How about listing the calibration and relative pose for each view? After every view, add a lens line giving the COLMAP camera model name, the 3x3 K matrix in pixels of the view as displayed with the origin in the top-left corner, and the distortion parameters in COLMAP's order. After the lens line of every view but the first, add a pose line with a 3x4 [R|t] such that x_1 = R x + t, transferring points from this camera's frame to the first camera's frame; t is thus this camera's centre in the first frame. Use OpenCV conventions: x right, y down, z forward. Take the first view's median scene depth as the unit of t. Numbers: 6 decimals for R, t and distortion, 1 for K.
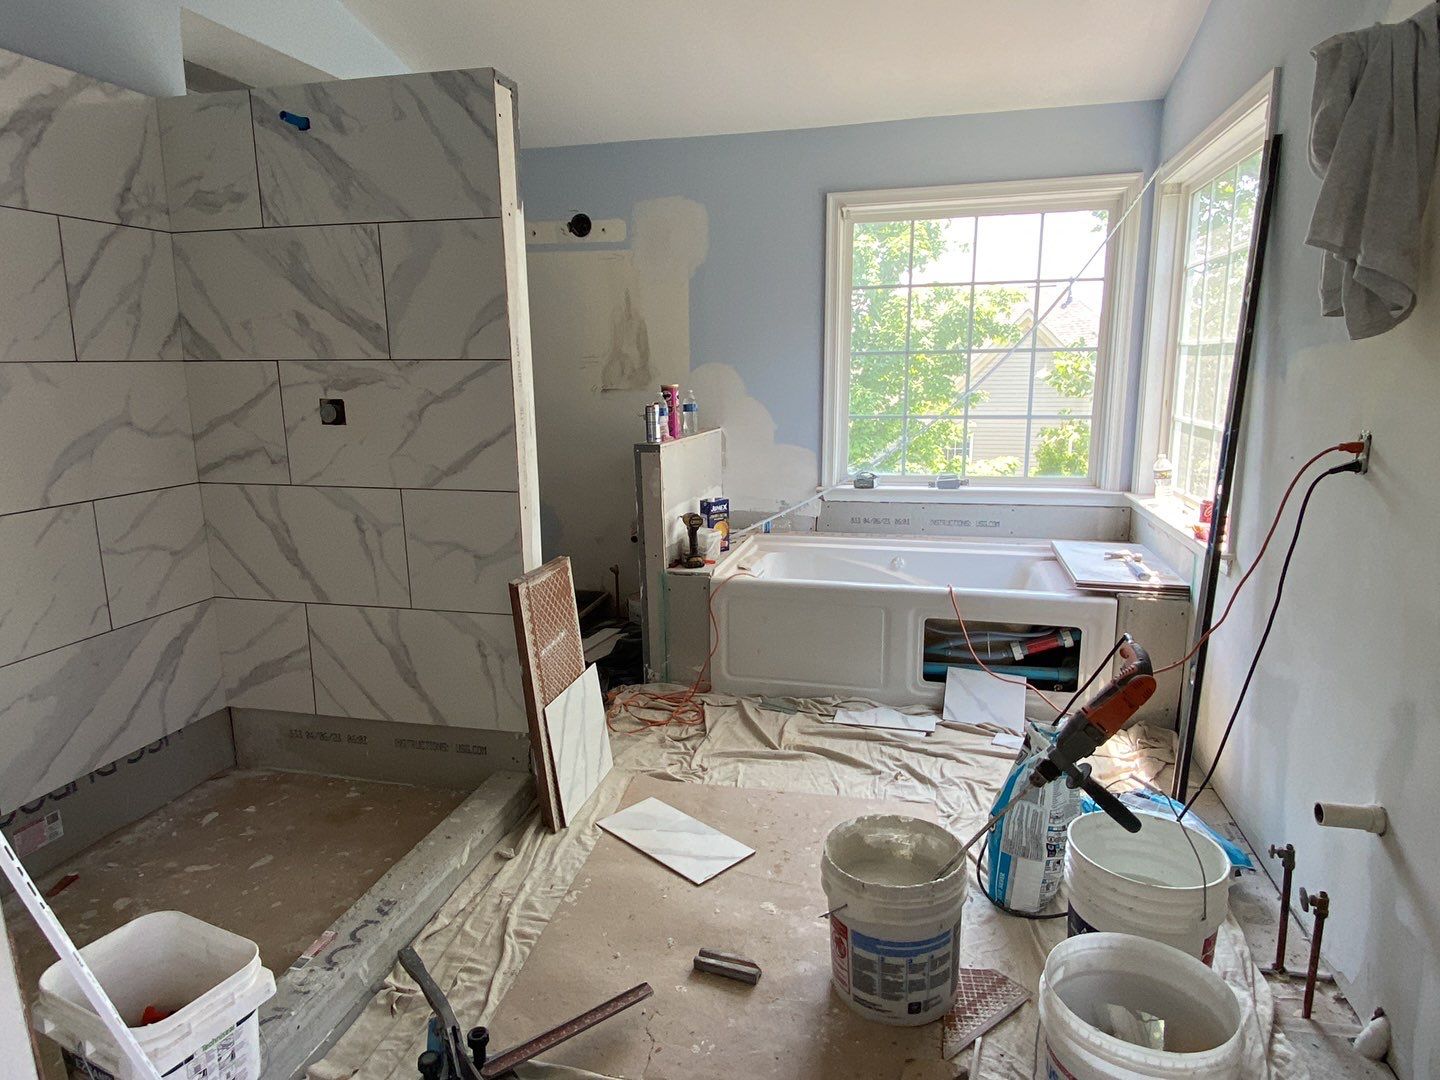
lens RADIAL K [[886.8, 0, 722.7], [0, 886.8, 534.5], [0, 0, 1]] dist [0.039428, -0.002174]
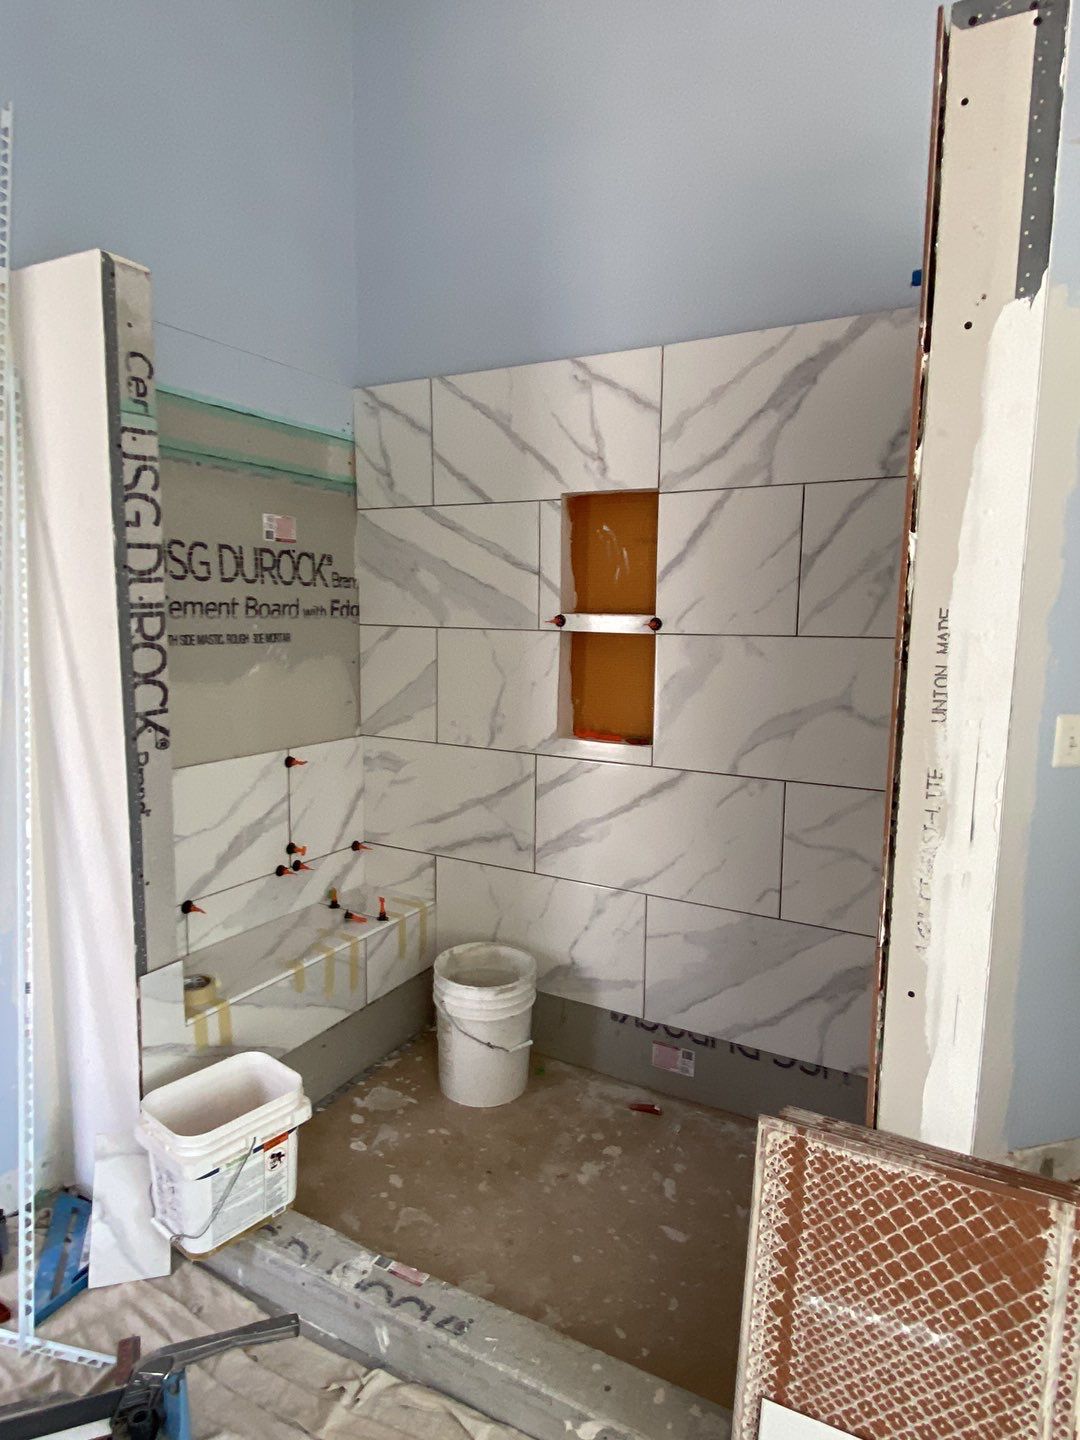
lens RADIAL K [[886.8, 0, 545.0], [0, 886.8, 726.6], [0, 0, 1]] dist [0.039428, -0.002174]
pose [[-0.266817, 0.138639, -0.953723, 0.249168], [-0.198391, 0.960503, 0.195127, -0.226886], [0.943106, 0.241274, -0.228774, 0.978190]]
